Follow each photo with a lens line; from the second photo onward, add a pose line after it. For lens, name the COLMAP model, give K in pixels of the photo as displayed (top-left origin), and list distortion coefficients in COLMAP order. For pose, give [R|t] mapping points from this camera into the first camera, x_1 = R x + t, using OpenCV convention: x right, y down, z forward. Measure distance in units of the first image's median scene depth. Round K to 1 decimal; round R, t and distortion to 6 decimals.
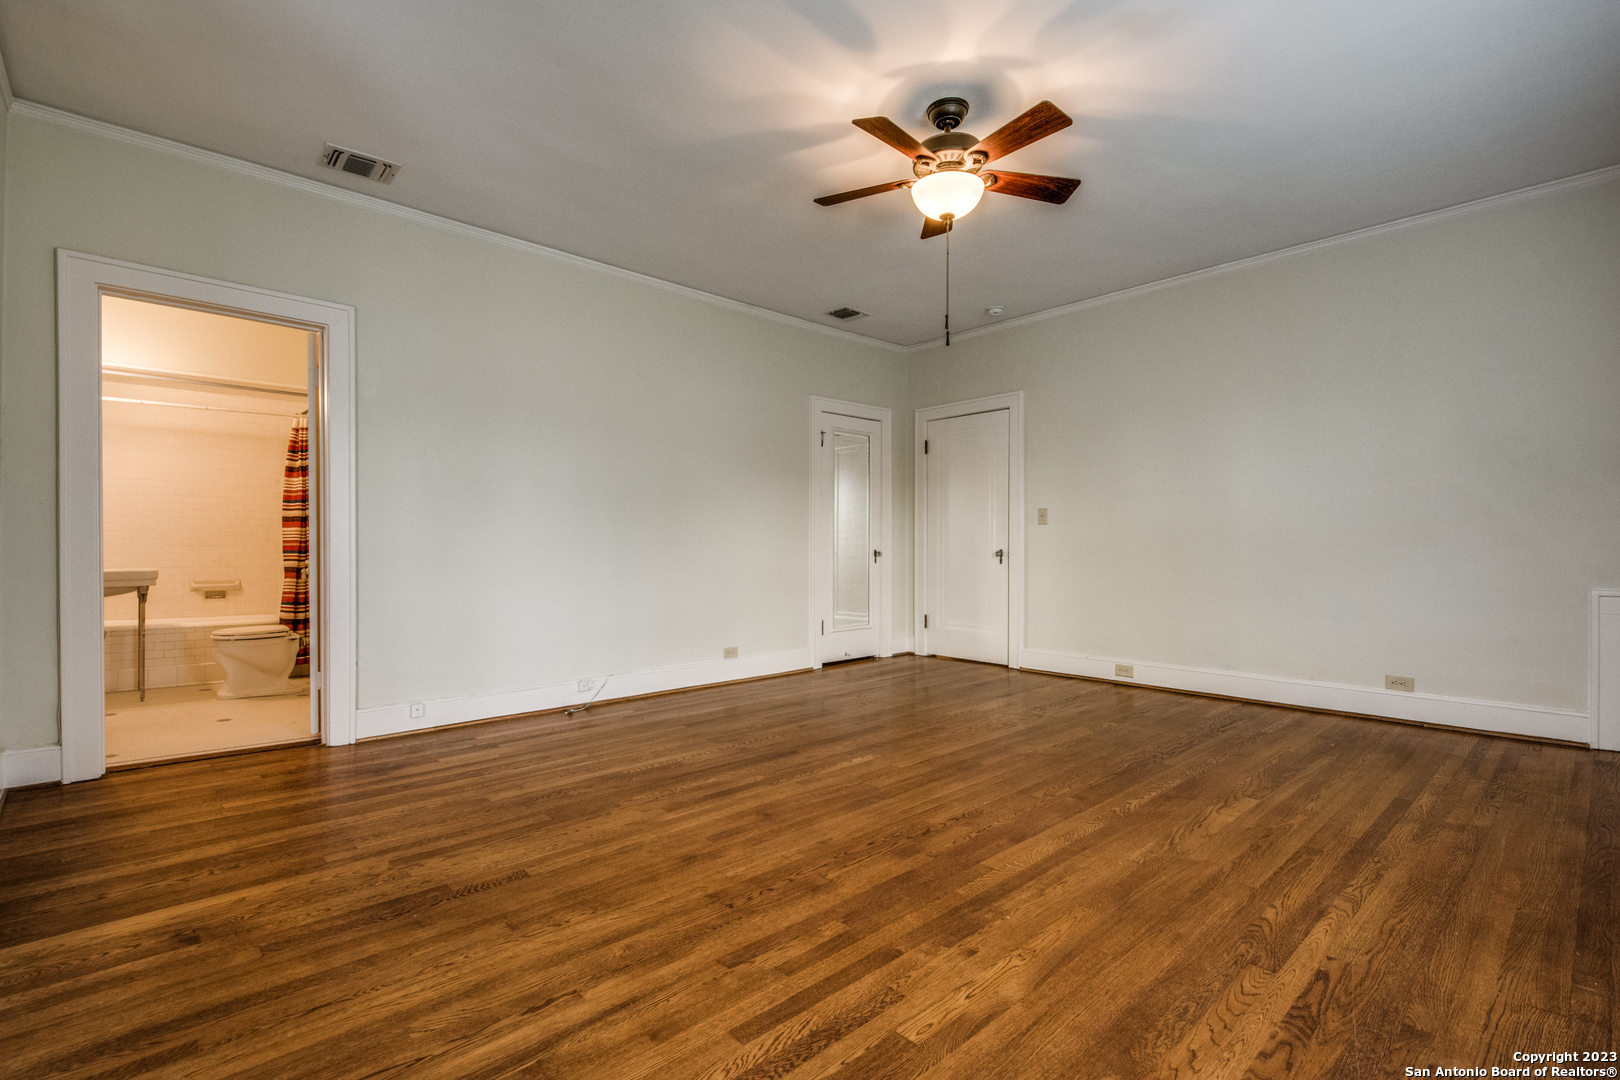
lens RADIAL K [[748.1, 0, 810.0], [0, 748.1, 540.0], [0, 0, 1]] dist [-0.007700, -0.000446]
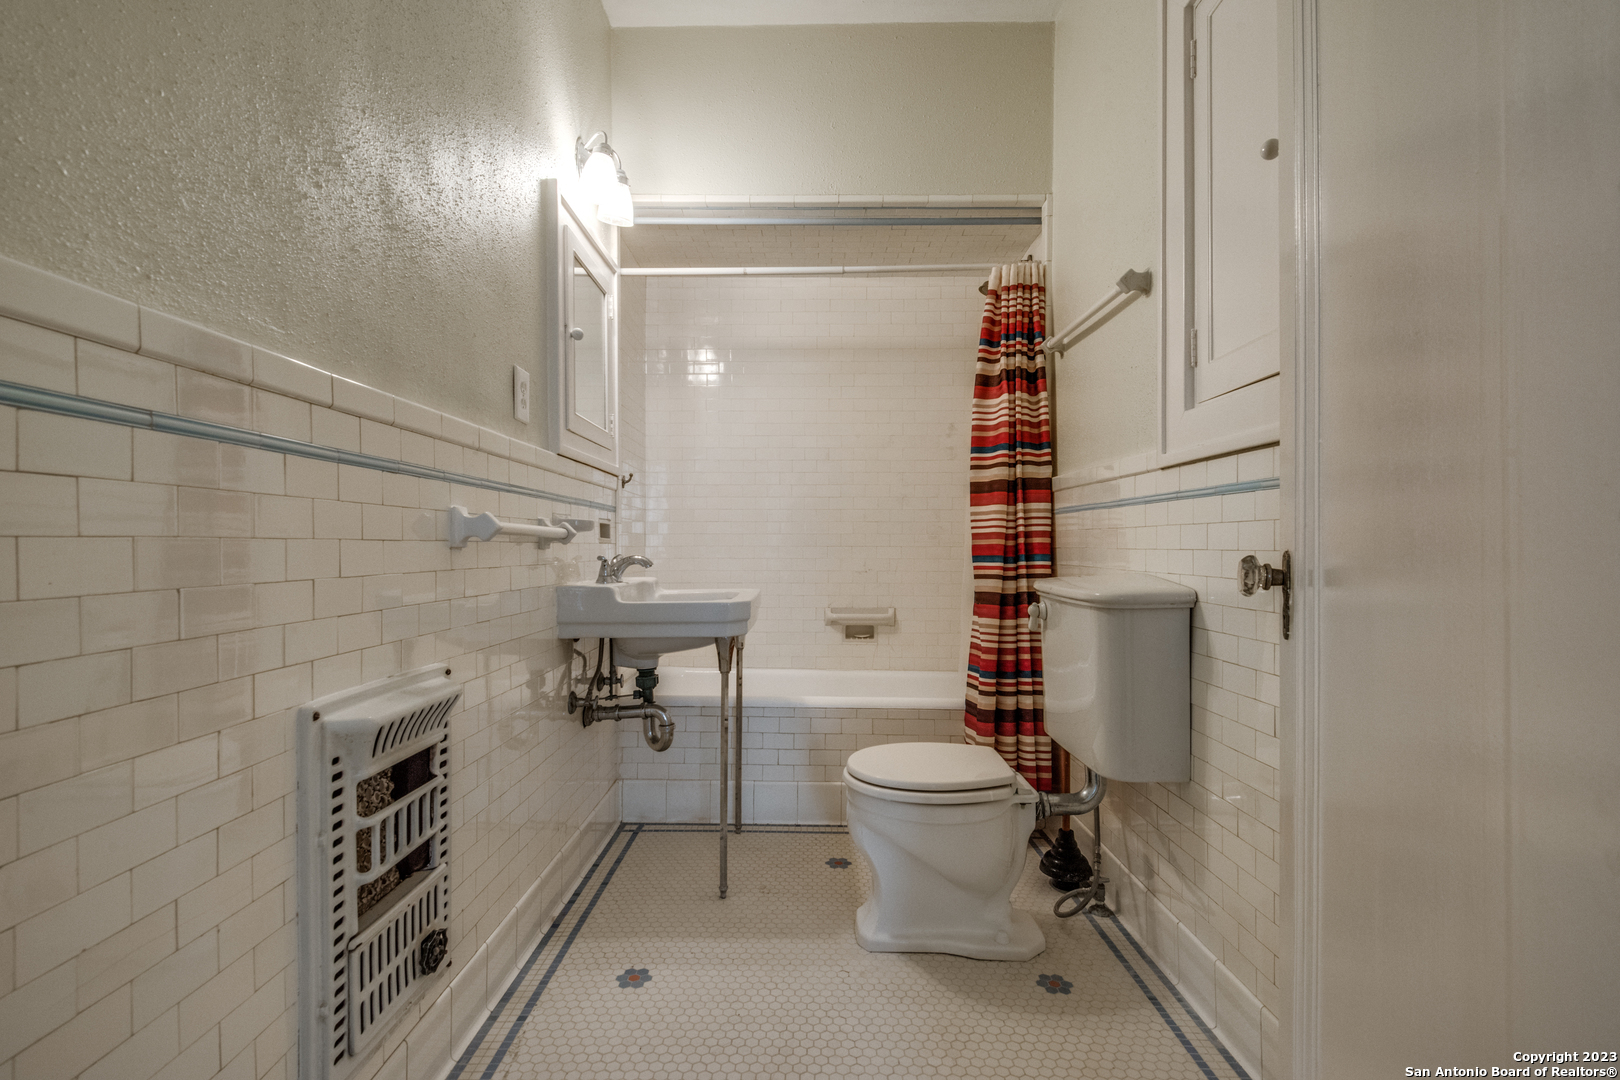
lens RADIAL K [[748.1, 0, 810.0], [0, 748.1, 540.0], [0, 0, 1]] dist [-0.007700, -0.000446]
pose [[0.730187, -0.000739, -0.683247, -0.446528], [0.002724, 0.999995, 0.001829, 0.003216], [0.683242, -0.003196, 0.730185, 0.569841]]
